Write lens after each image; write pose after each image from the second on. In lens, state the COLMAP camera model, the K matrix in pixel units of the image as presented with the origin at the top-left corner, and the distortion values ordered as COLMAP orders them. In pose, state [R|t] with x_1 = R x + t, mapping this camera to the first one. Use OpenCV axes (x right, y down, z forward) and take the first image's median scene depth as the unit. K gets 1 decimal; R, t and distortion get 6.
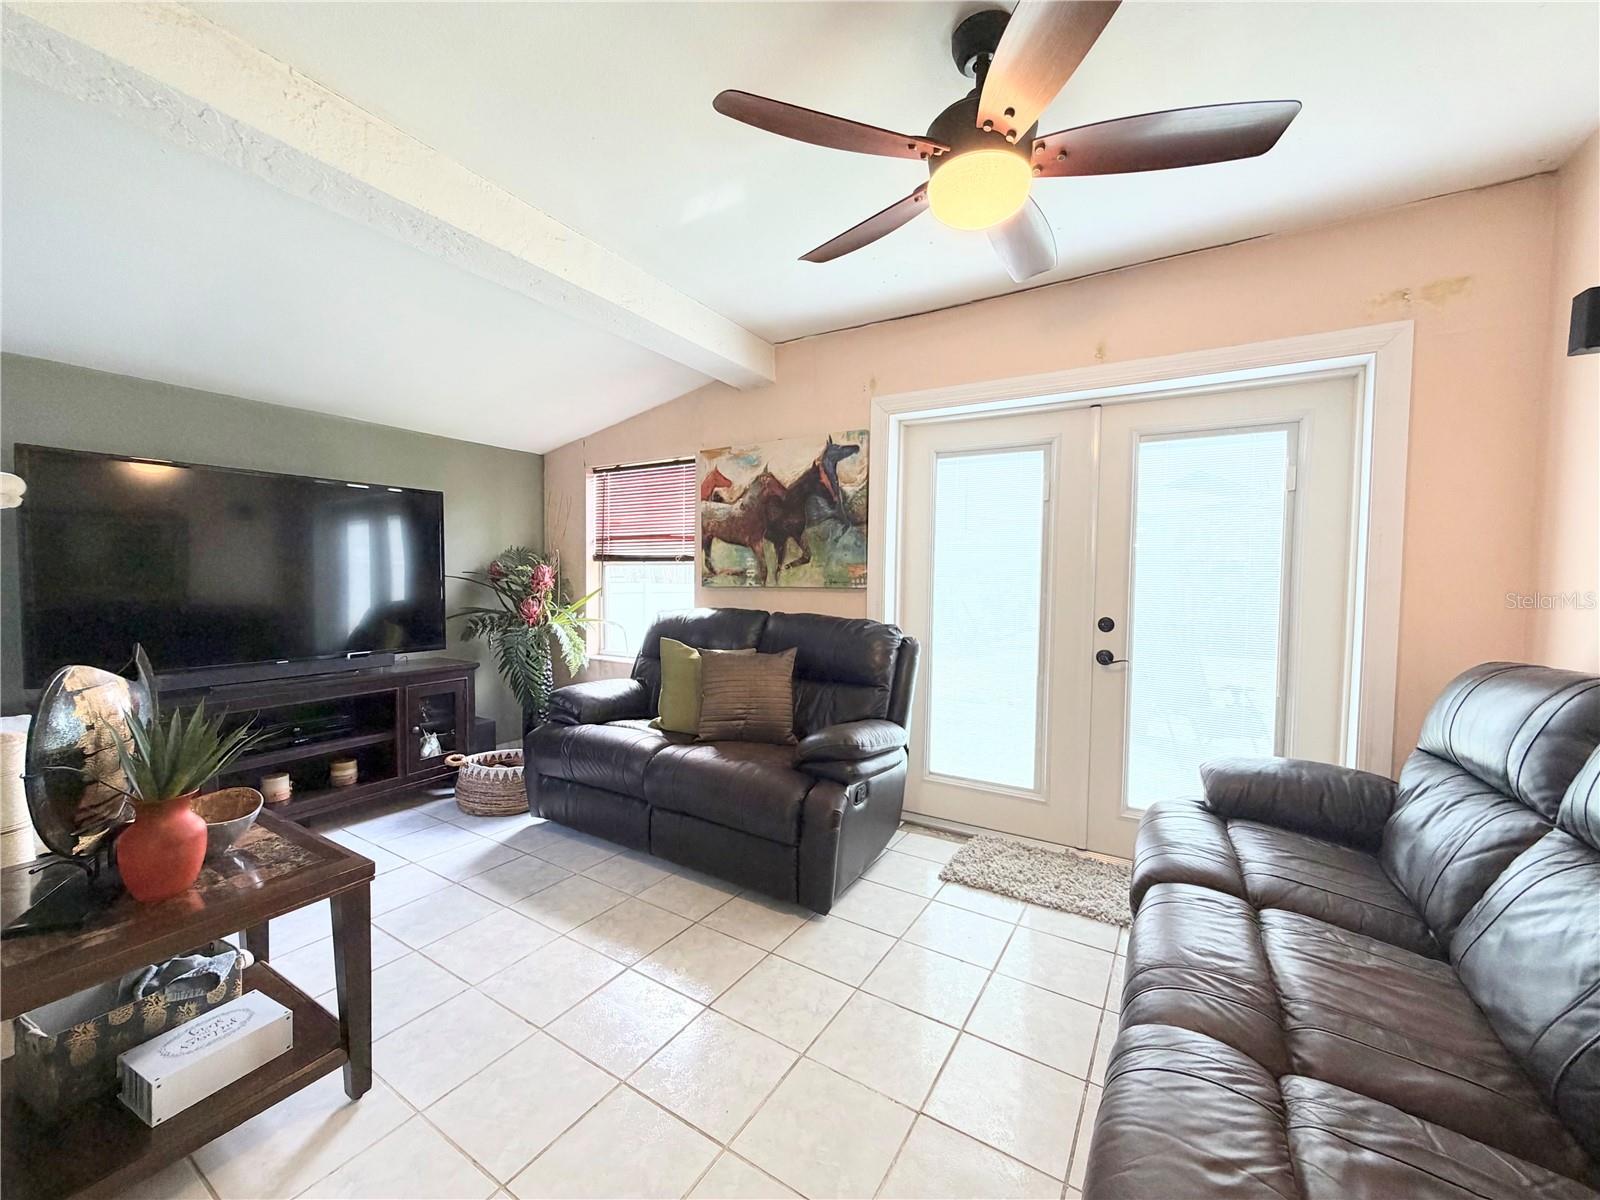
lens RADIAL K [[637.7, 0, 795.1], [0, 637.7, 598.9], [0, 0, 1]] dist [0.000632, 0.000610]
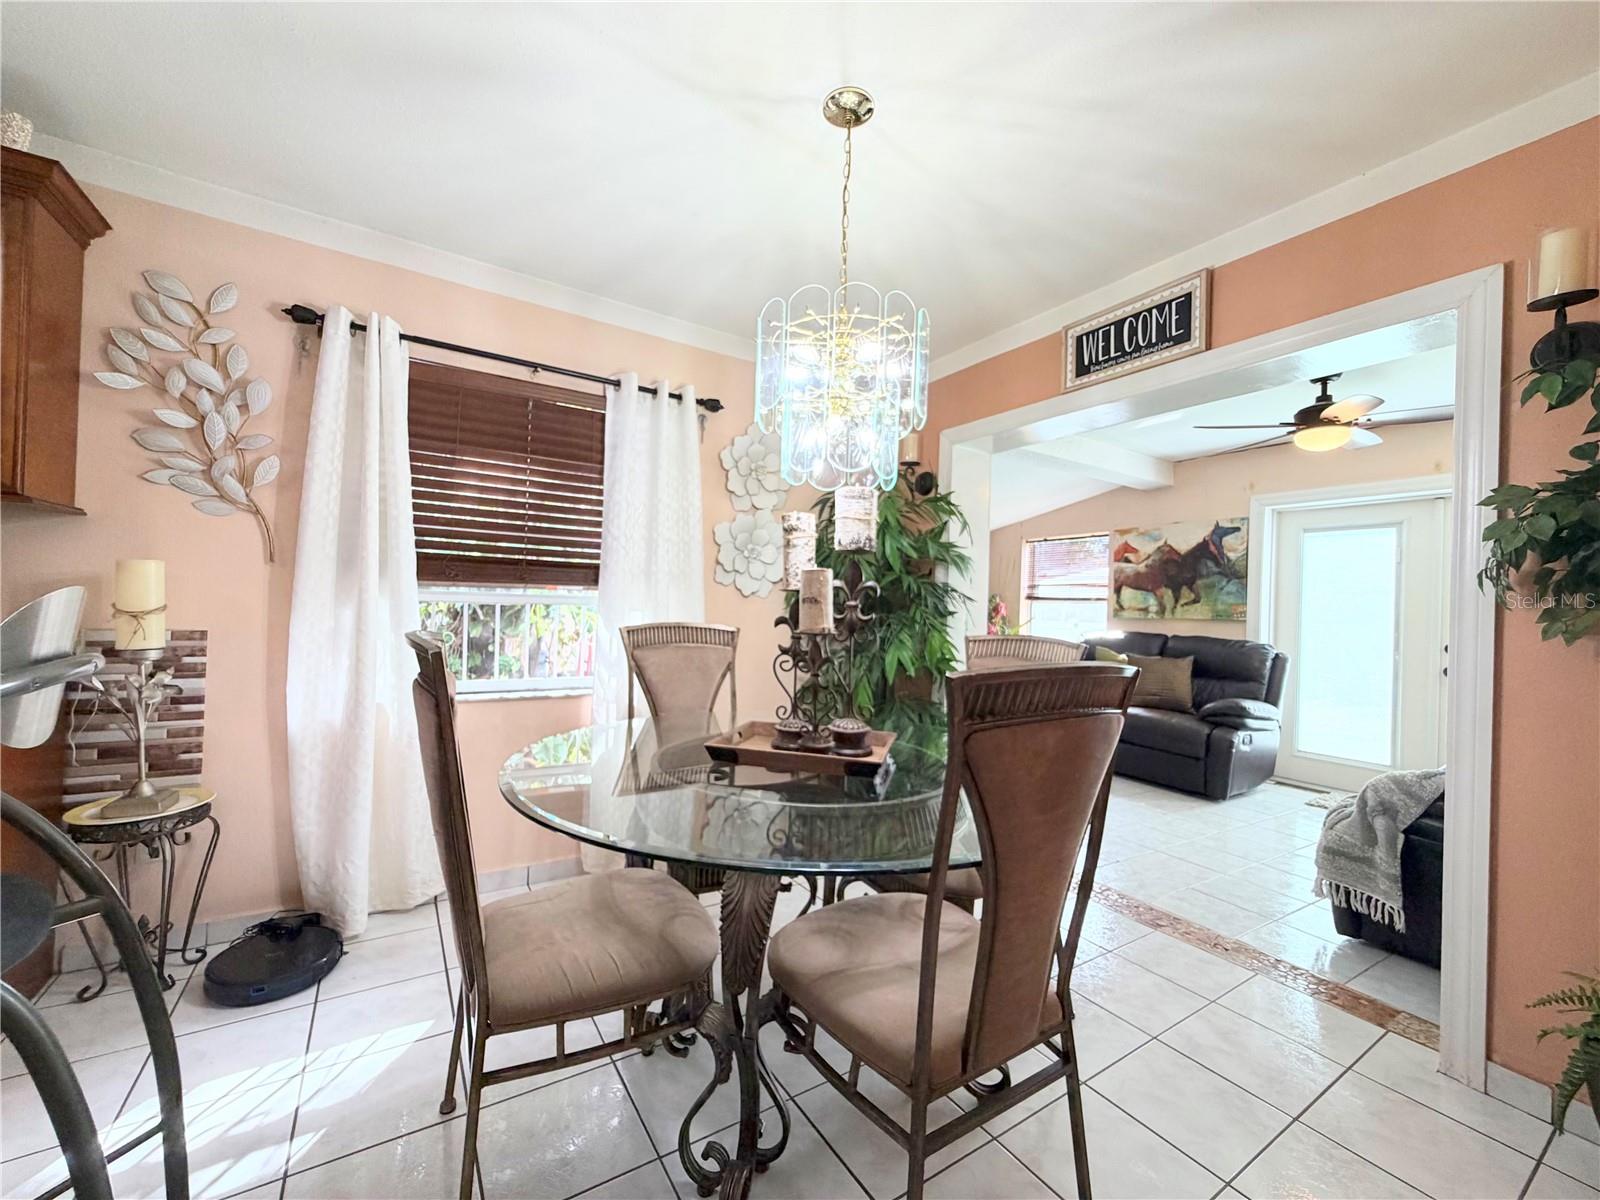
lens RADIAL K [[637.7, 0, 792.5], [0, 637.7, 603.0], [0, 0, 1]] dist [0.000632, 0.000610]
pose [[0.895387, 0.014708, -0.445046, -0.174597], [-0.039367, 0.998155, -0.046215, 0.054040], [0.443545, 0.058901, 0.894314, -0.819634]]
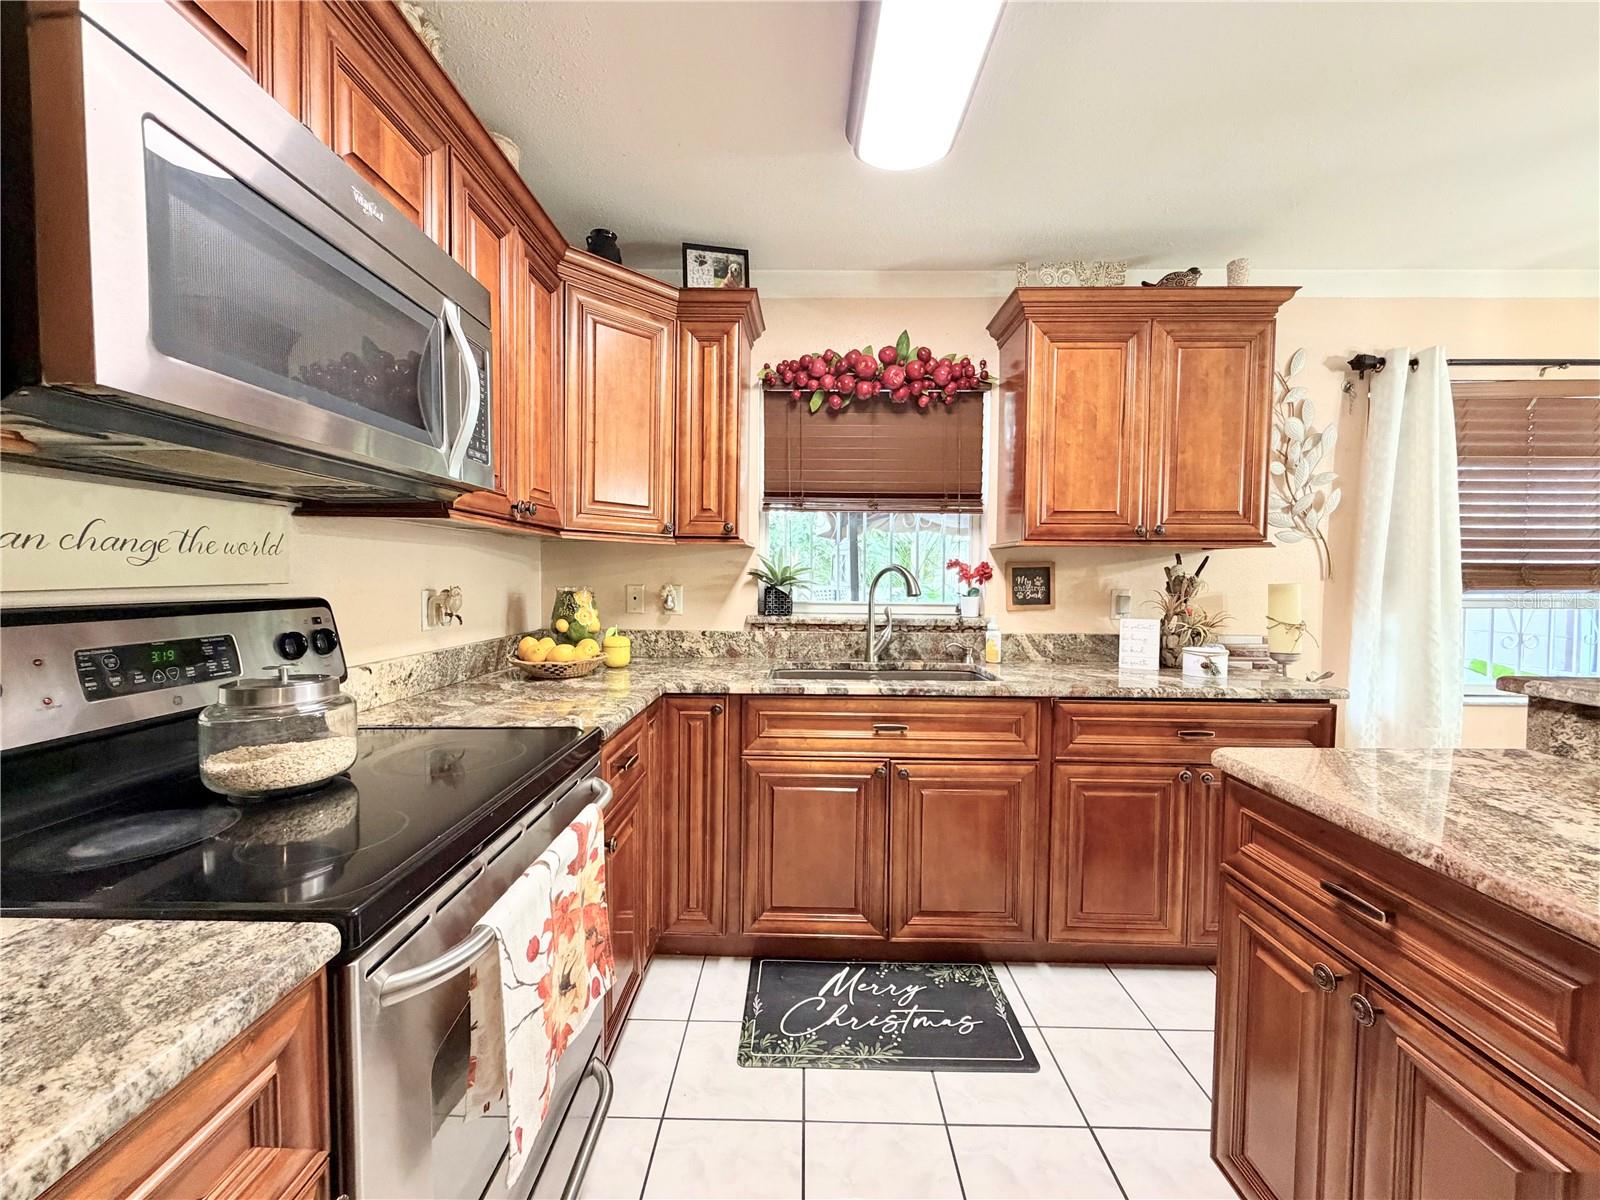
lens RADIAL K [[637.7, 0, 792.1], [0, 637.7, 595.5], [0, 0, 1]] dist [0.000632, 0.000610]
pose [[0.499913, 0.023093, -0.865767, -0.514645], [-0.033453, 0.999413, 0.007341, 0.042201], [0.865429, 0.025292, 0.500393, -1.305699]]
